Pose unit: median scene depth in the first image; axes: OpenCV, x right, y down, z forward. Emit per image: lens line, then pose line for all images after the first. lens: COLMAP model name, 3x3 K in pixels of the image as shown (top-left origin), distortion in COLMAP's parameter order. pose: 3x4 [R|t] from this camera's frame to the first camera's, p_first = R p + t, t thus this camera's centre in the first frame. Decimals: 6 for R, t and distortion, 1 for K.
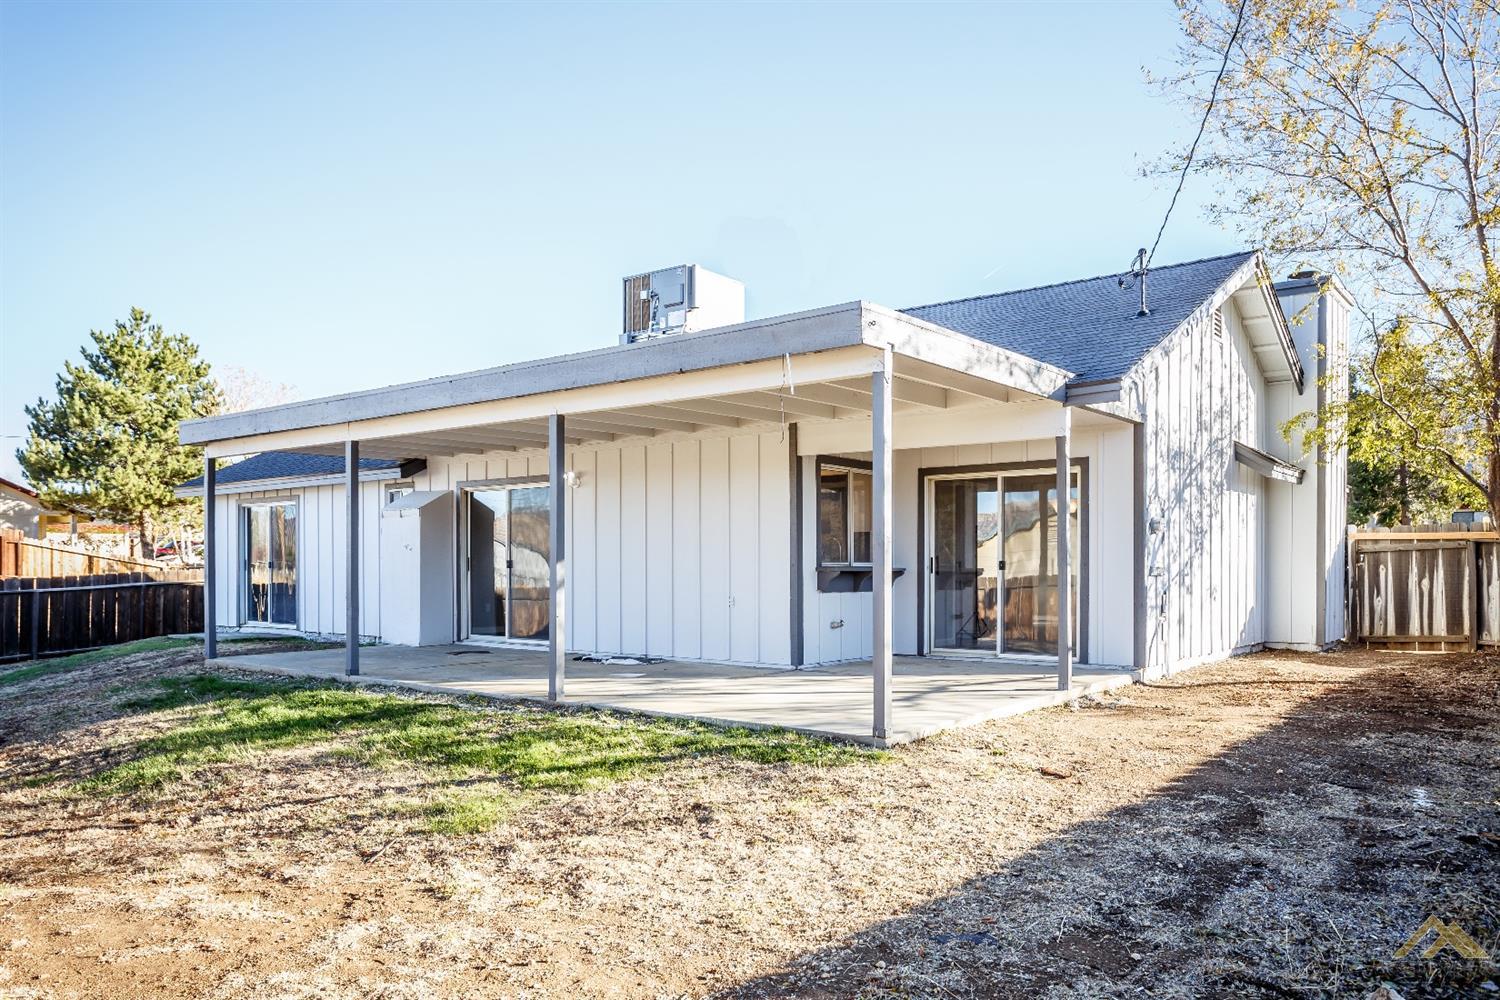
lens RADIAL K [[1082.5, 0, 751.3], [0, 1082.5, 583.7], [0, 0, 1]] dist [0.003691, -0.000795]
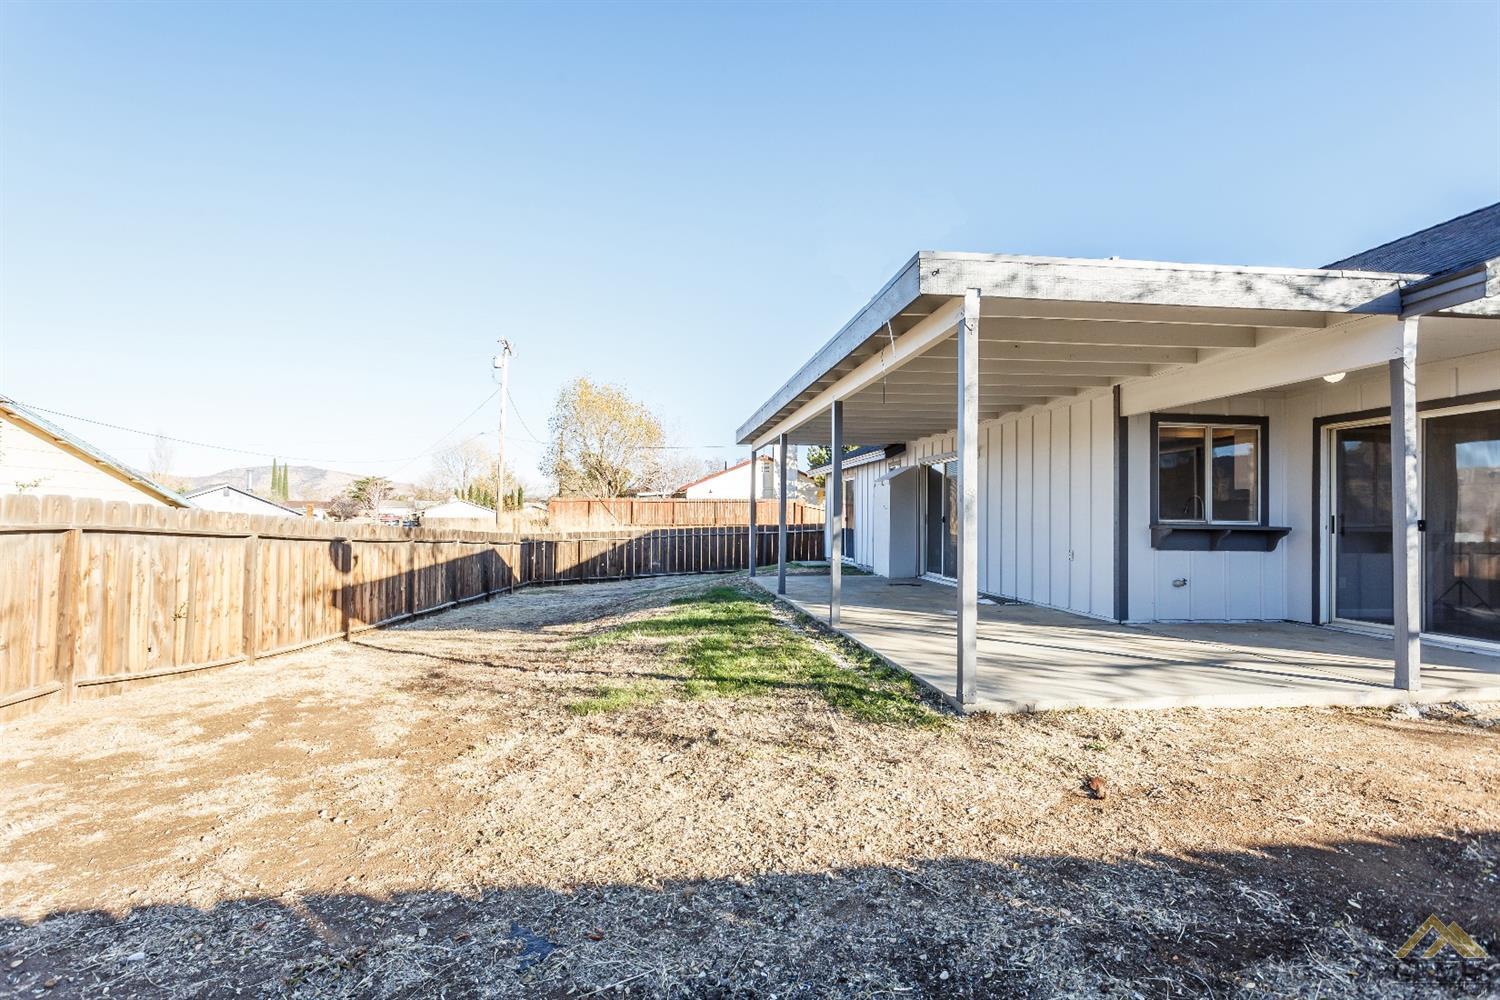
lens RADIAL K [[721.5, 0, 752.5], [0, 721.5, 510.8], [0, 0, 1]] dist [0.004553, 0.000927]
pose [[0.706731, -0.000127, -0.707482, 0.296423], [-0.022247, 0.999501, -0.022402, -0.004980], [0.707132, 0.031572, 0.706376, 0.282117]]
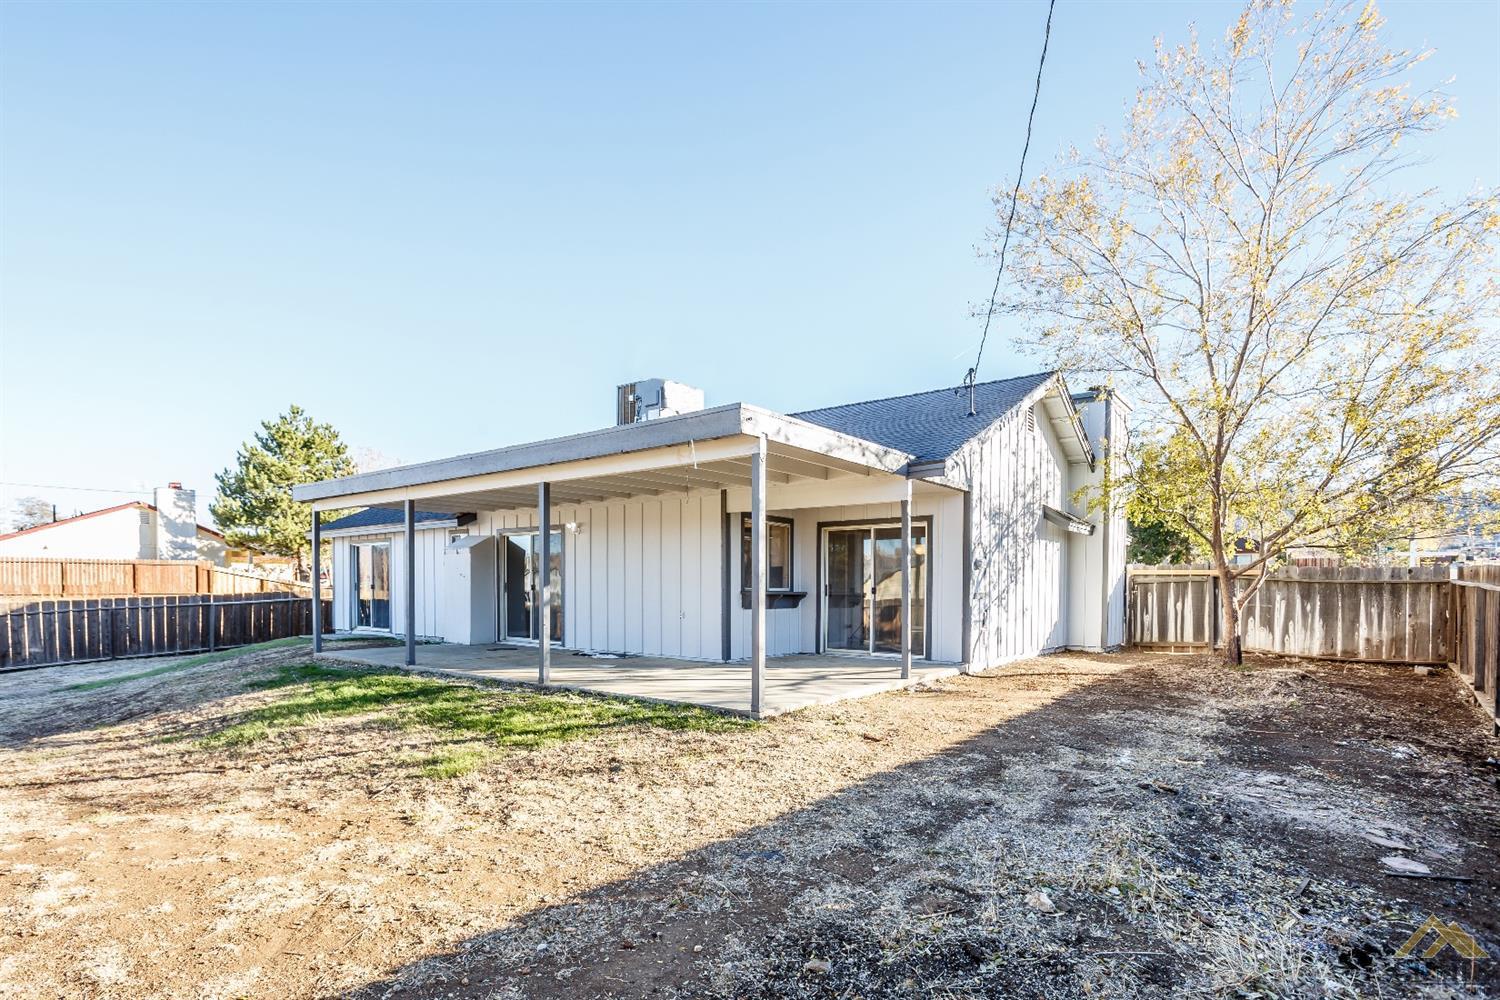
lens RADIAL K [[754.9, 0, 748.4], [0, 754.9, 615.1], [0, 0, 1]] dist [-0.000964, 0.000630]
pose [[0.999954, 0.006870, 0.006687, 0.068687], [-0.006984, 0.999828, 0.017164, -0.001101], [-0.006568, -0.017210, 0.999830, 0.008258]]
